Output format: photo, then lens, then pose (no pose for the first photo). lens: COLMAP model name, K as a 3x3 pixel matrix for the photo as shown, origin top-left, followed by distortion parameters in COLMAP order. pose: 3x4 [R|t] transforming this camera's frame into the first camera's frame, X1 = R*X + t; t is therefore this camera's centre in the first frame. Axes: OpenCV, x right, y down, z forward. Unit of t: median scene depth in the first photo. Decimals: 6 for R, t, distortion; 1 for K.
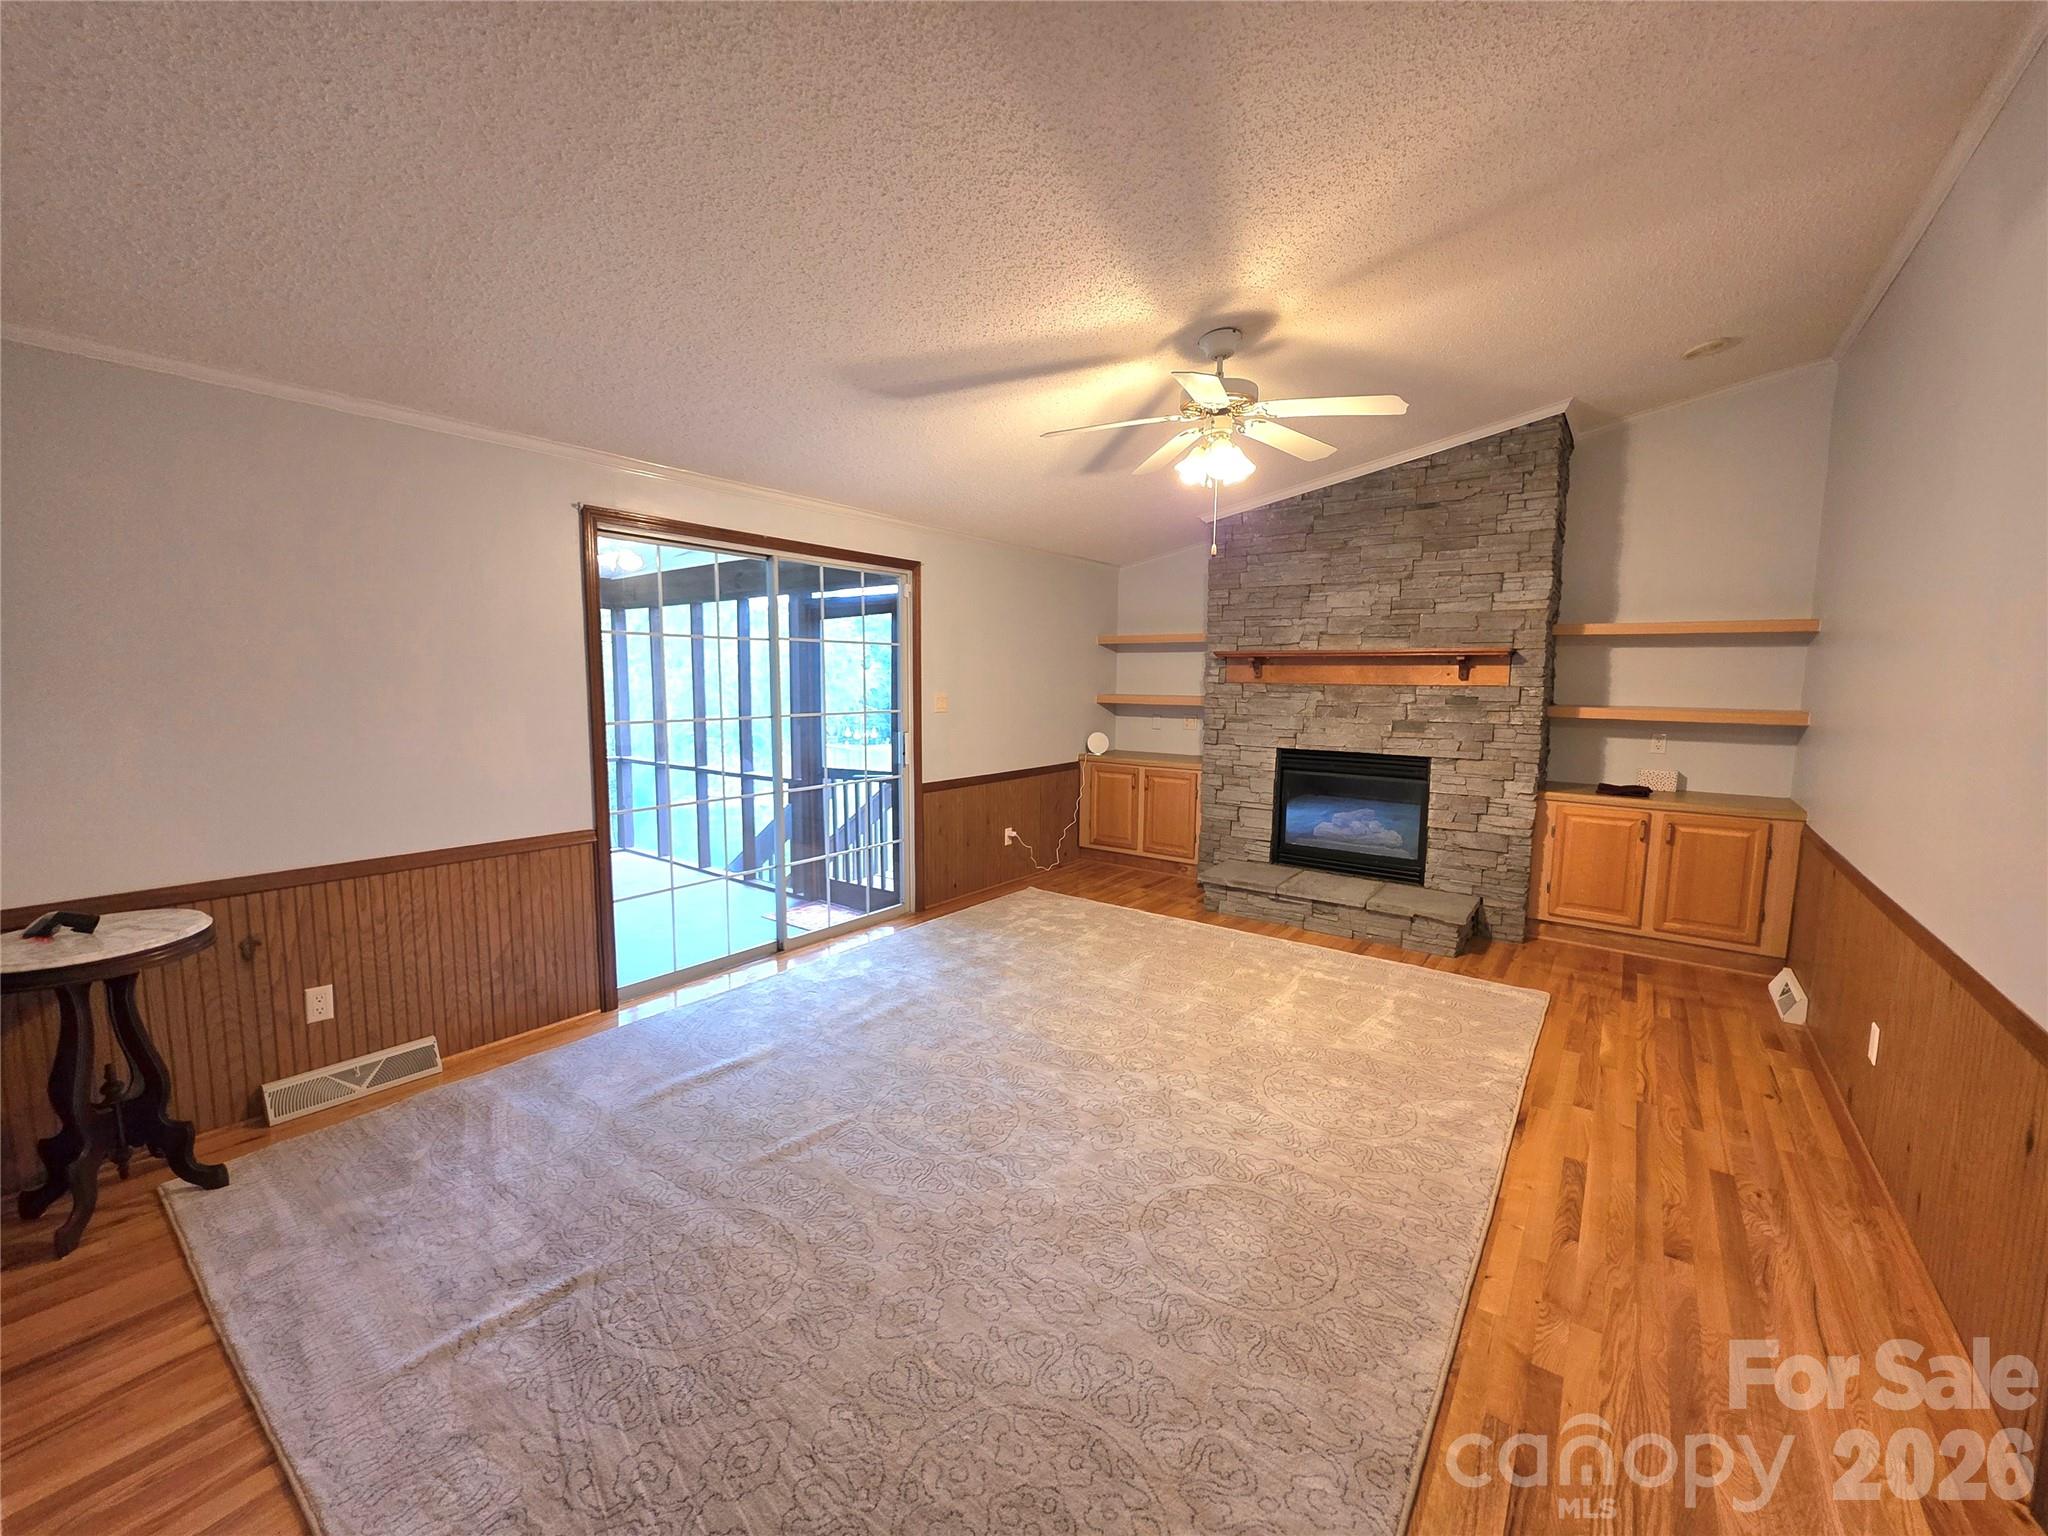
lens RADIAL K [[825.3, 0, 1017.5], [0, 825.3, 763.3], [0, 0, 1]] dist [0.000782, 0.000101]
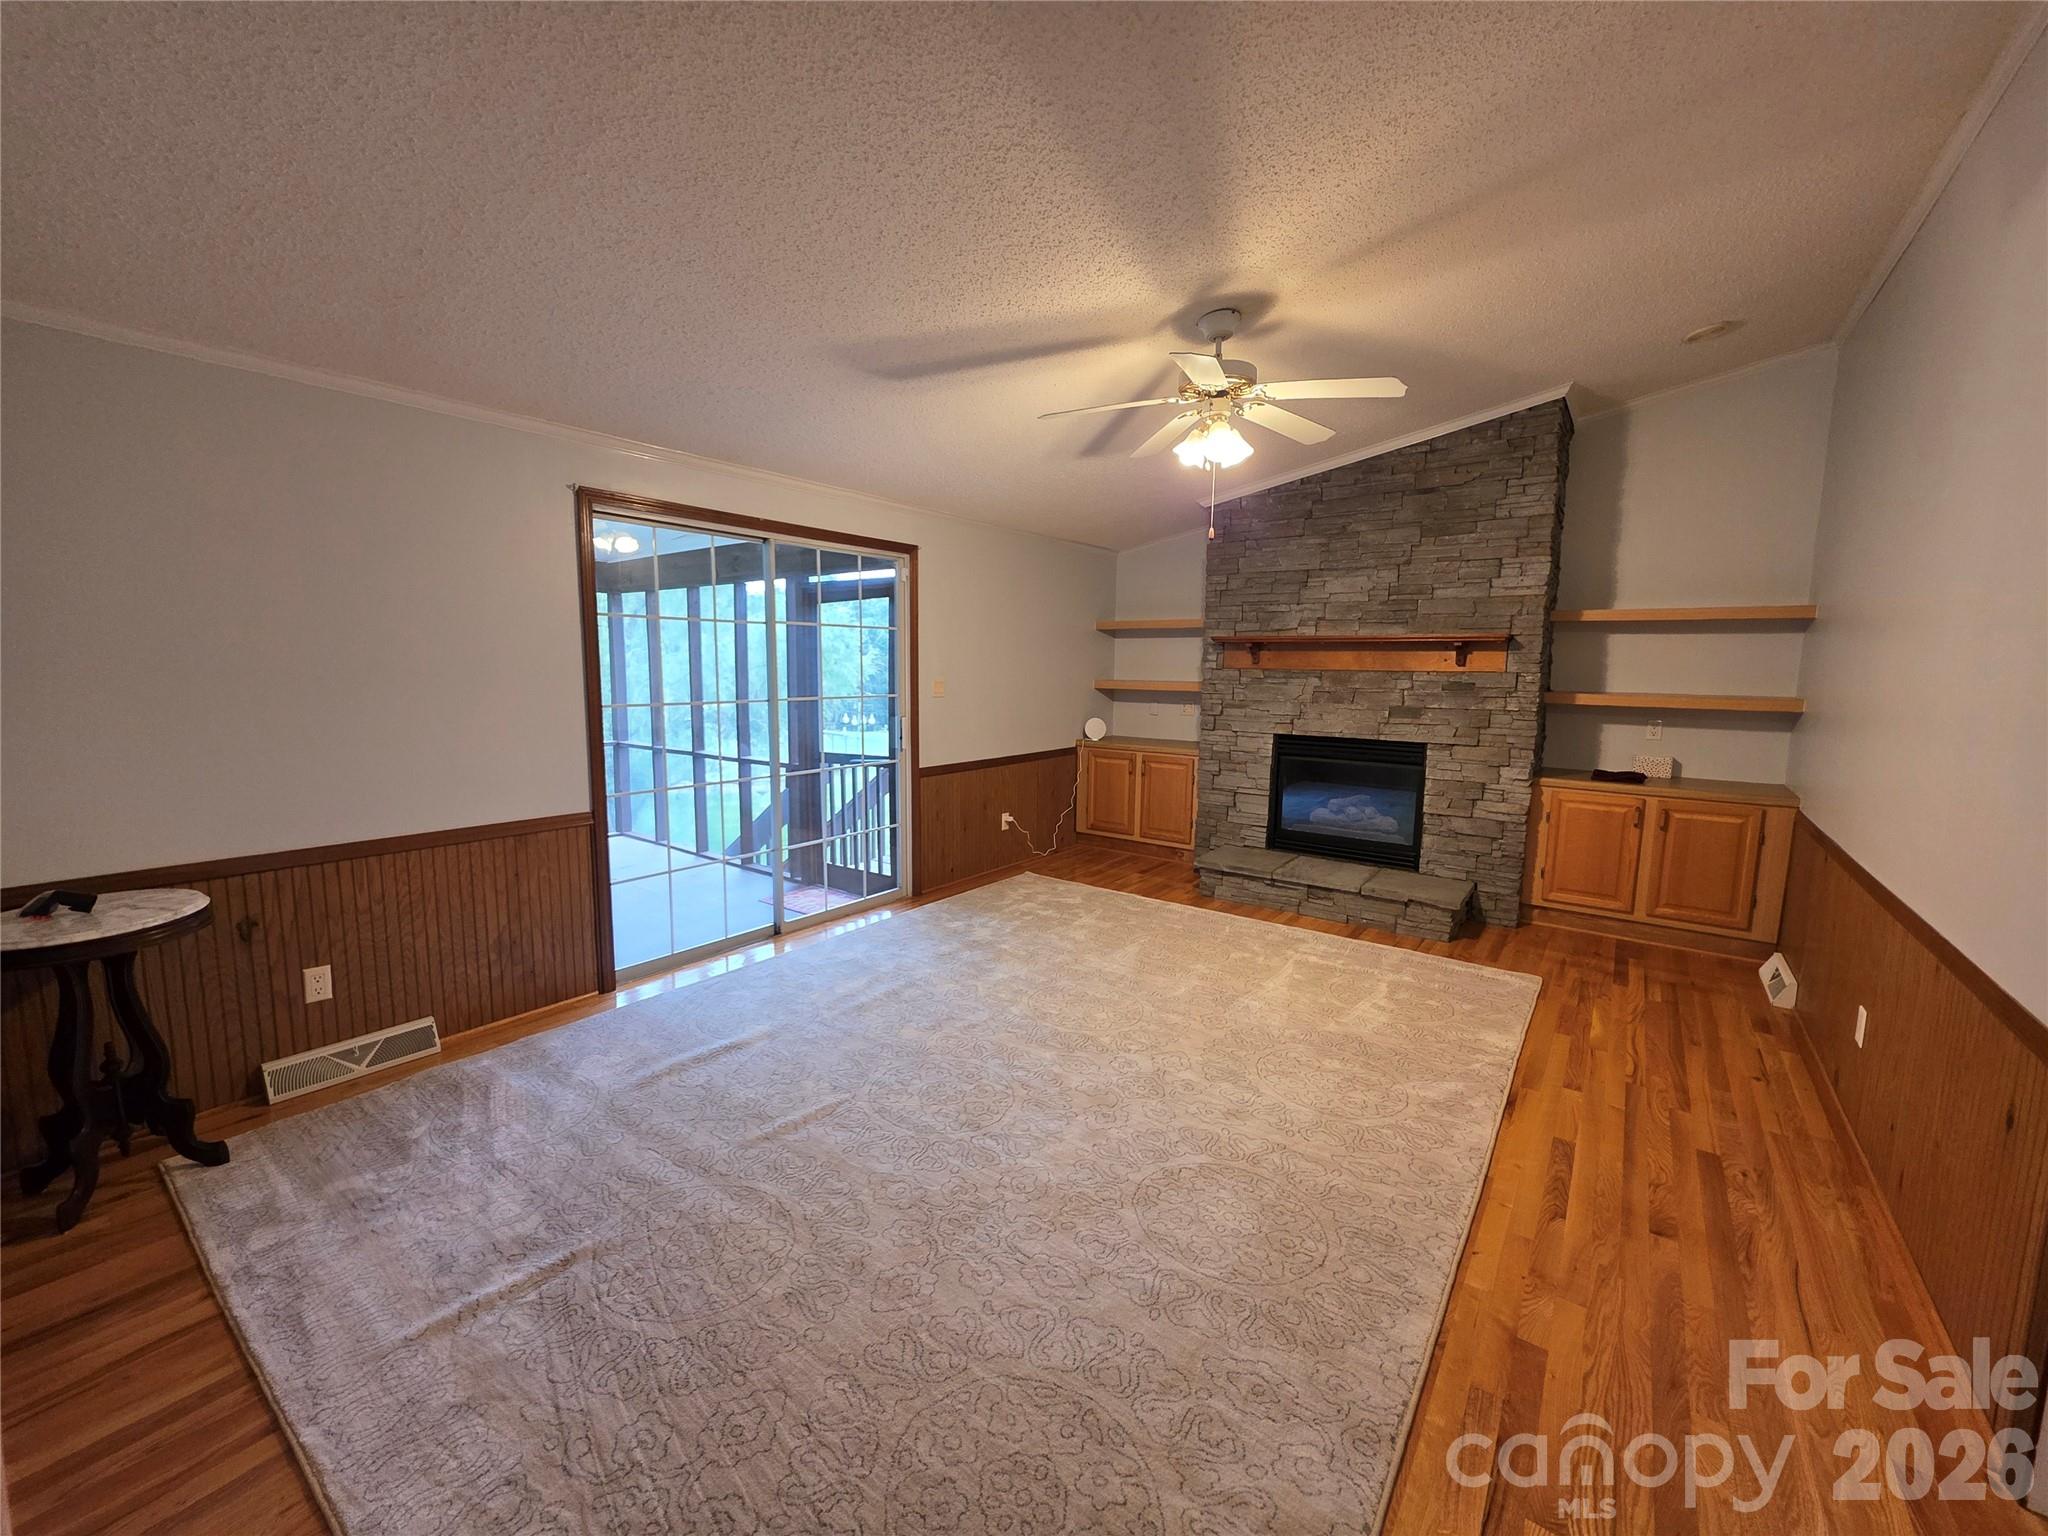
lens RADIAL K [[825.3, 0, 1017.5], [0, 825.3, 763.3], [0, 0, 1]] dist [0.000782, 0.000101]
pose [[0.999993, 0.002858, 0.002260, 0.001599], [-0.002893, 0.999869, 0.015921, 0.002843], [-0.002214, -0.015928, 0.999871, -0.001063]]
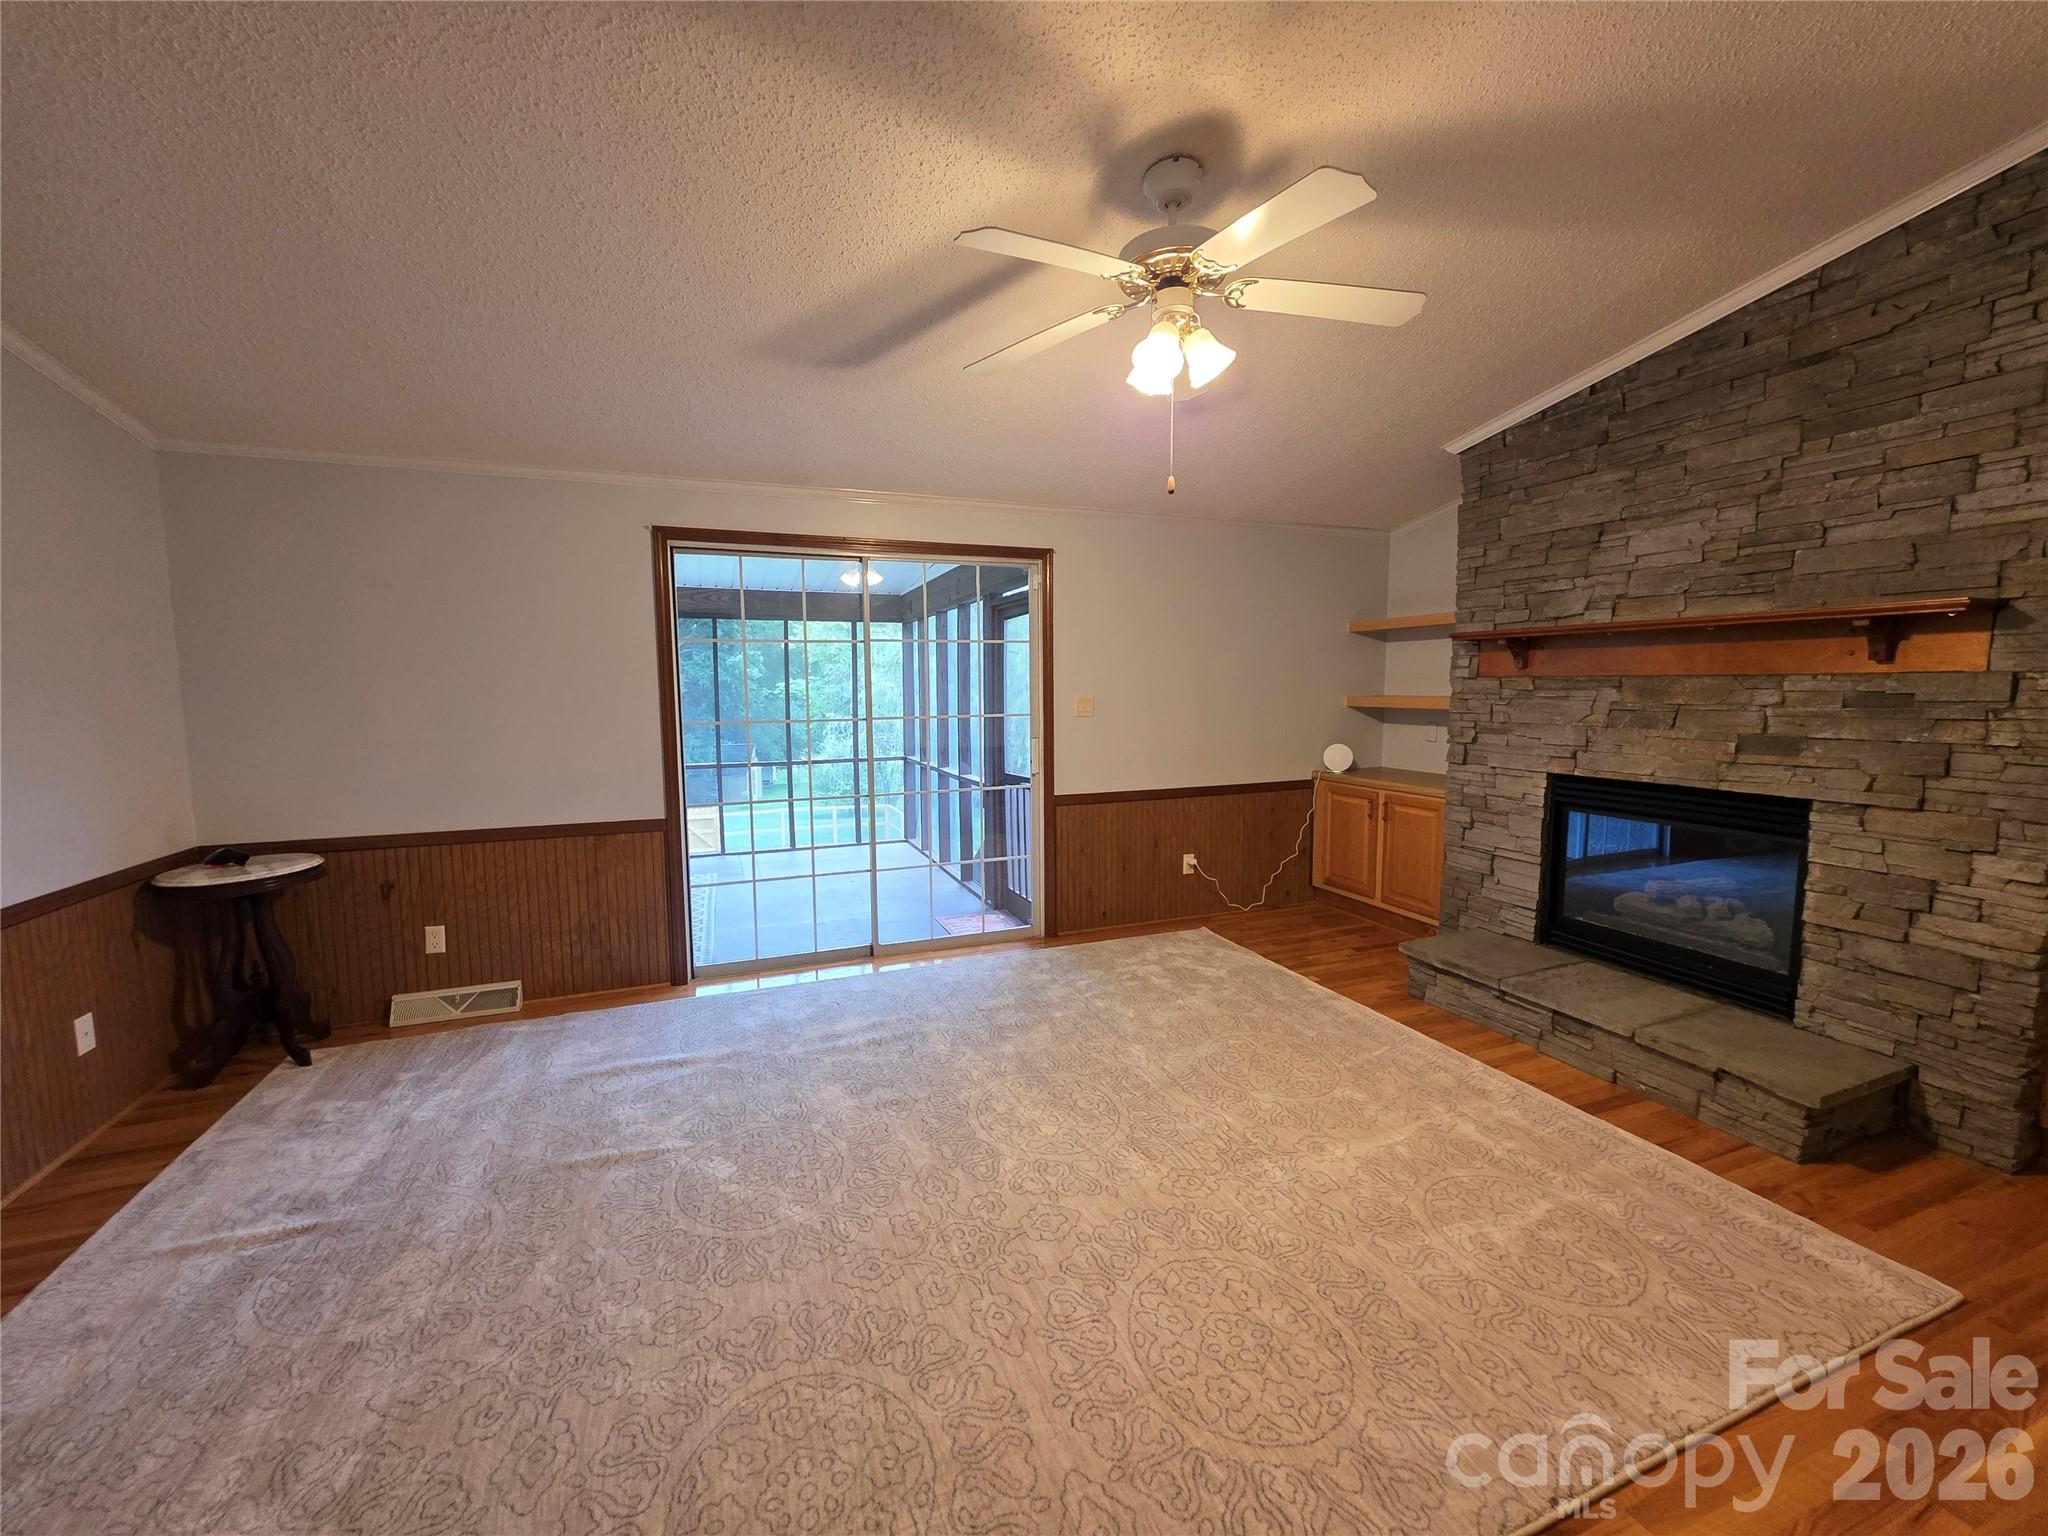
lens RADIAL K [[820.1, 0, 1016.5], [0, 820.1, 763.8], [0, 0, 1]] dist [0.001031, 0.000211]
pose [[0.848028, 0.036655, -0.528683, 0.369833], [-0.040208, 0.999180, 0.004782, -0.014330], [0.528424, 0.017202, 0.848806, 0.252540]]
